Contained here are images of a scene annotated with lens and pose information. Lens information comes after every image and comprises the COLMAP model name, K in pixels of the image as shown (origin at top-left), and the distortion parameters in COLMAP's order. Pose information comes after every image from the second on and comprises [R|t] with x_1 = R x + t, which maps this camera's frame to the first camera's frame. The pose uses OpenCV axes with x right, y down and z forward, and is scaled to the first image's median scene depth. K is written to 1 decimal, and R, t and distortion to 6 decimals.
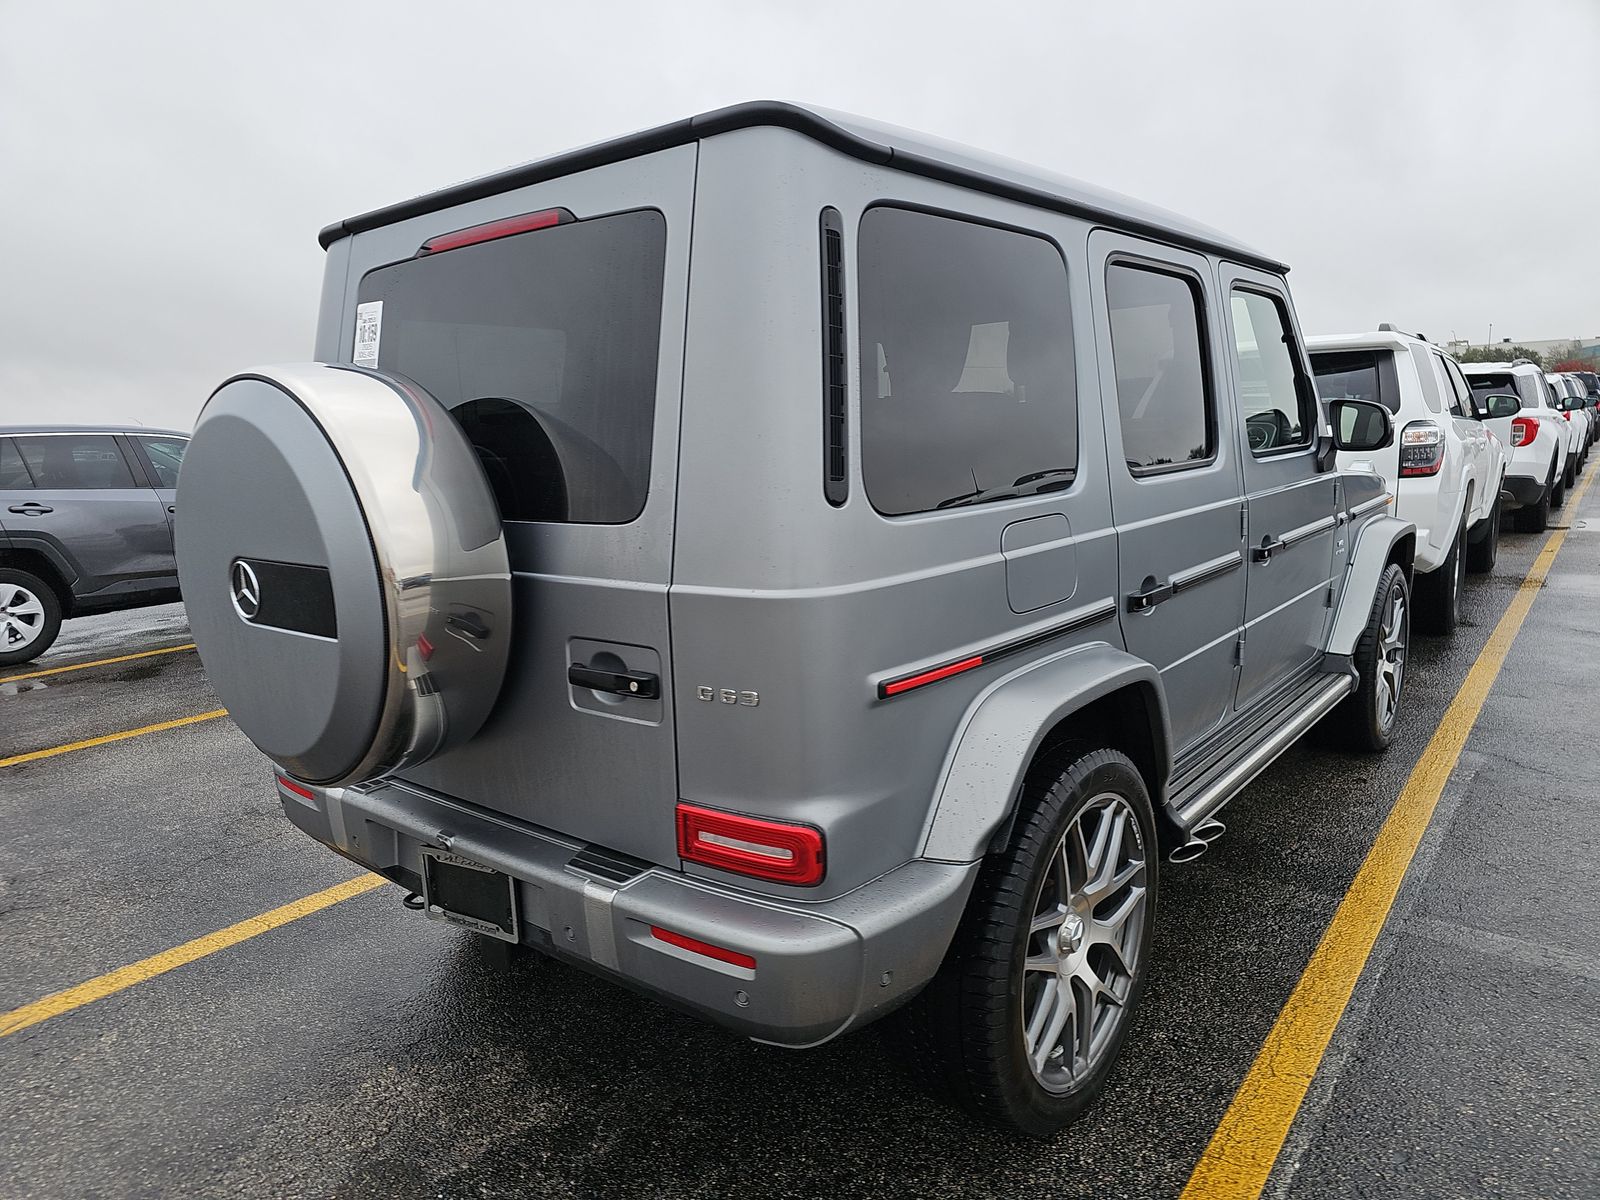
lens RADIAL K [[1067.3, 0, 796.3], [0, 1067.3, 613.1], [0, 0, 1]] dist [0.003857, 0.000127]
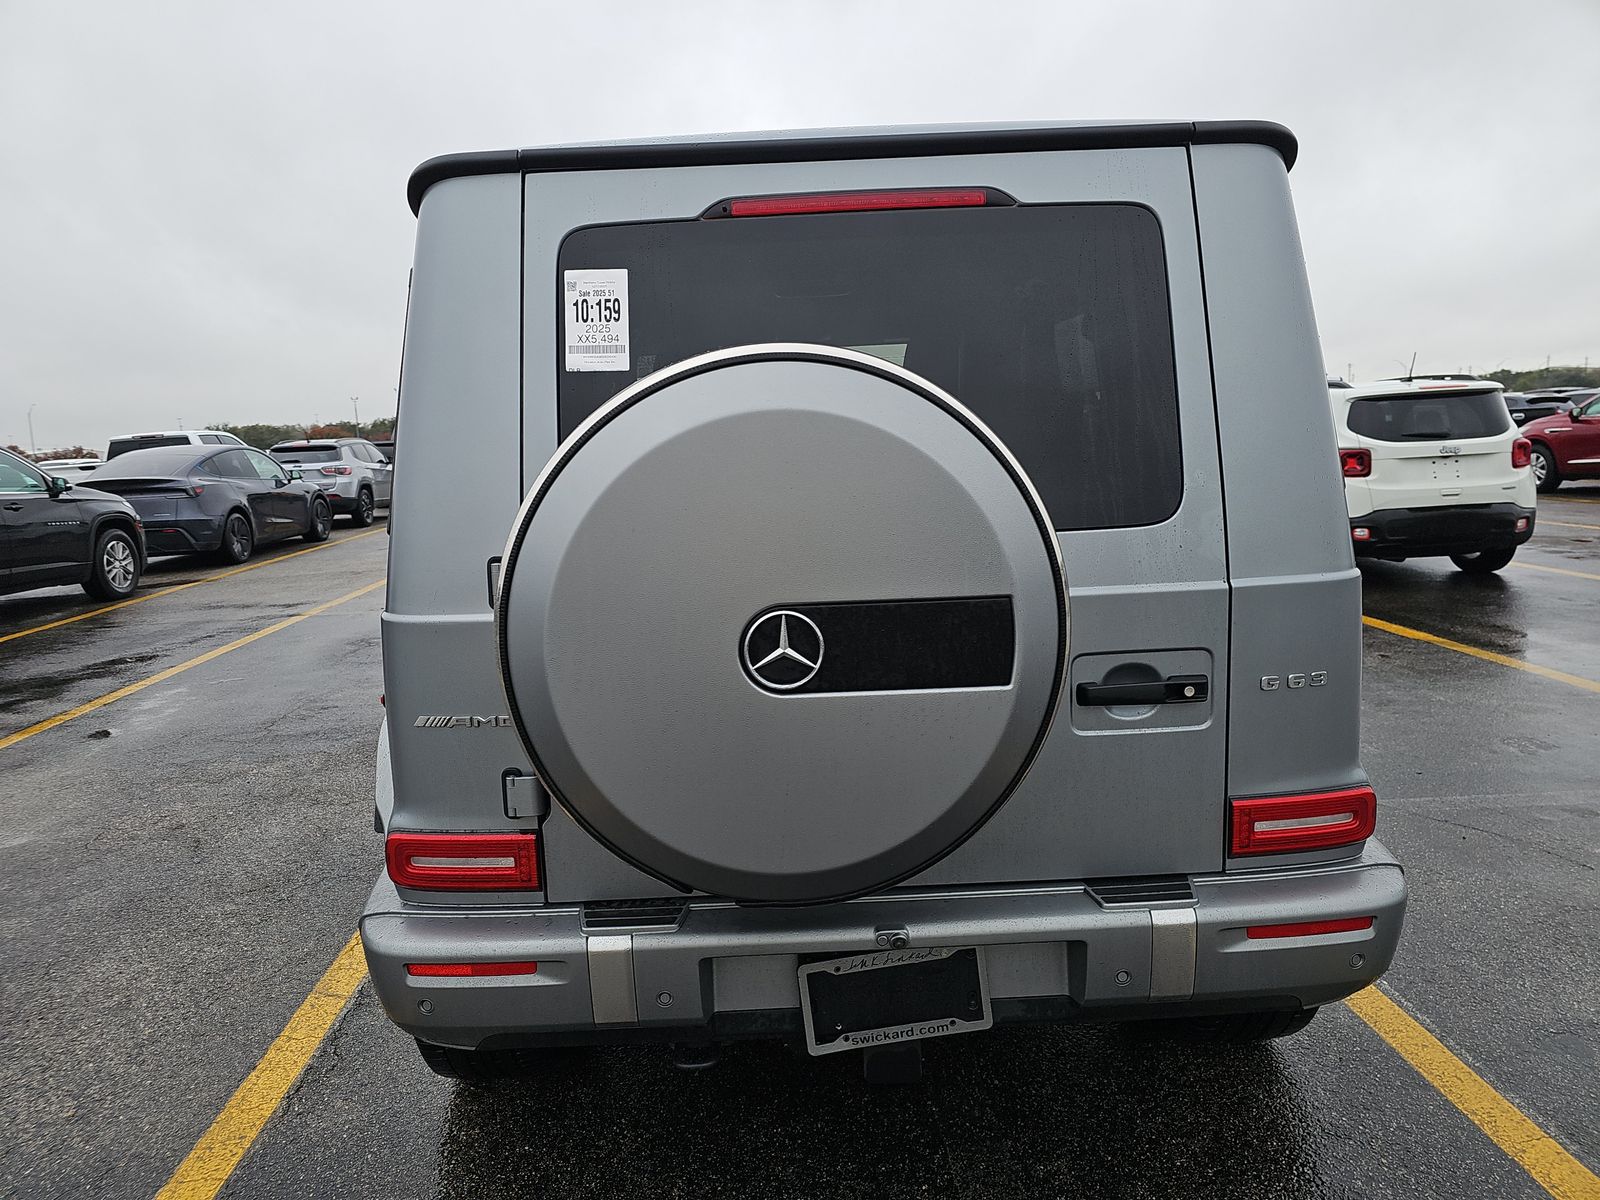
lens RADIAL K [[1056.1, 0, 800.0], [0, 1056.1, 600.0], [0, 0, 1]] dist [0.001094, -0.001016]
pose [[0.766382, -0.095439, 0.635256, -0.992747], [0.128387, 0.991707, -0.005896, -0.051072], [-0.629425, 0.086077, 0.772279, 0.462245]]
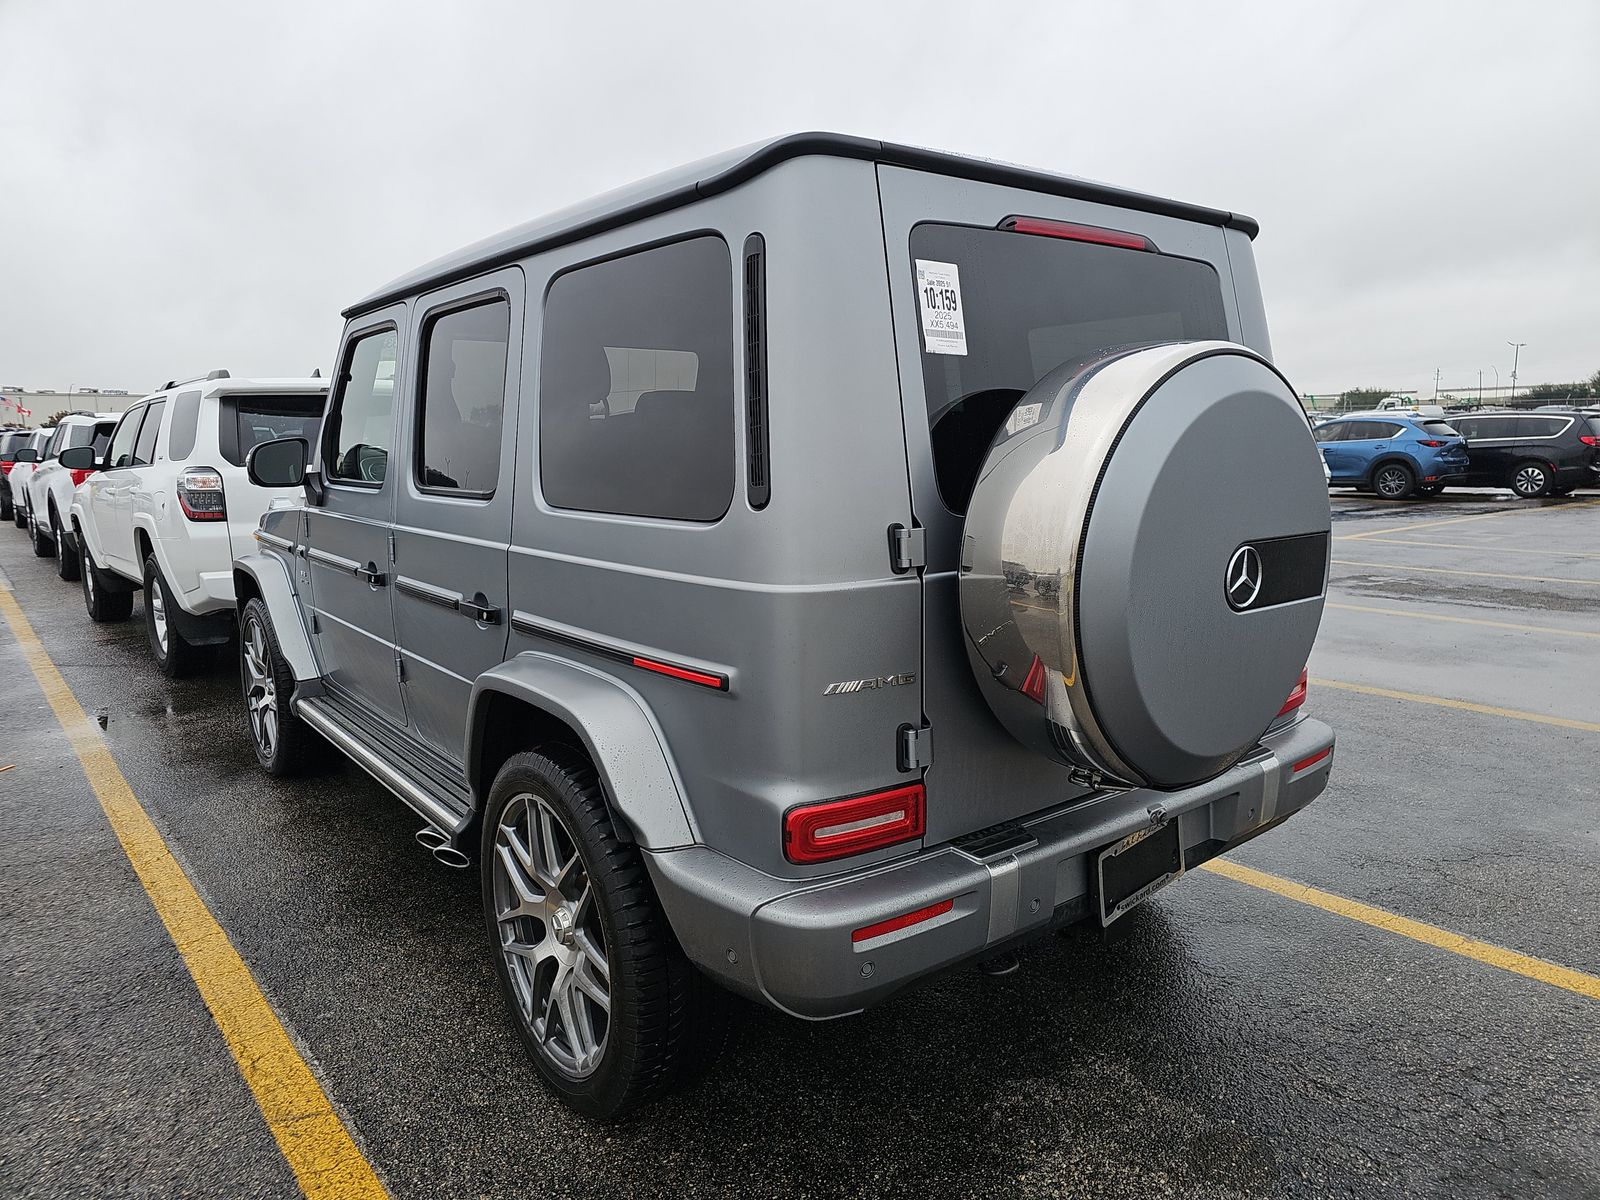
lens RADIAL K [[1079.9, 0, 800.0], [0, 1079.9, 600.0], [0, 0, 1]] dist [-0.003720, -0.001179]
pose [[0.228824, -0.114470, 0.966714, -1.597269], [0.180941, 0.980758, 0.073304, -0.147772], [-0.956504, 0.158145, 0.245133, 1.195866]]
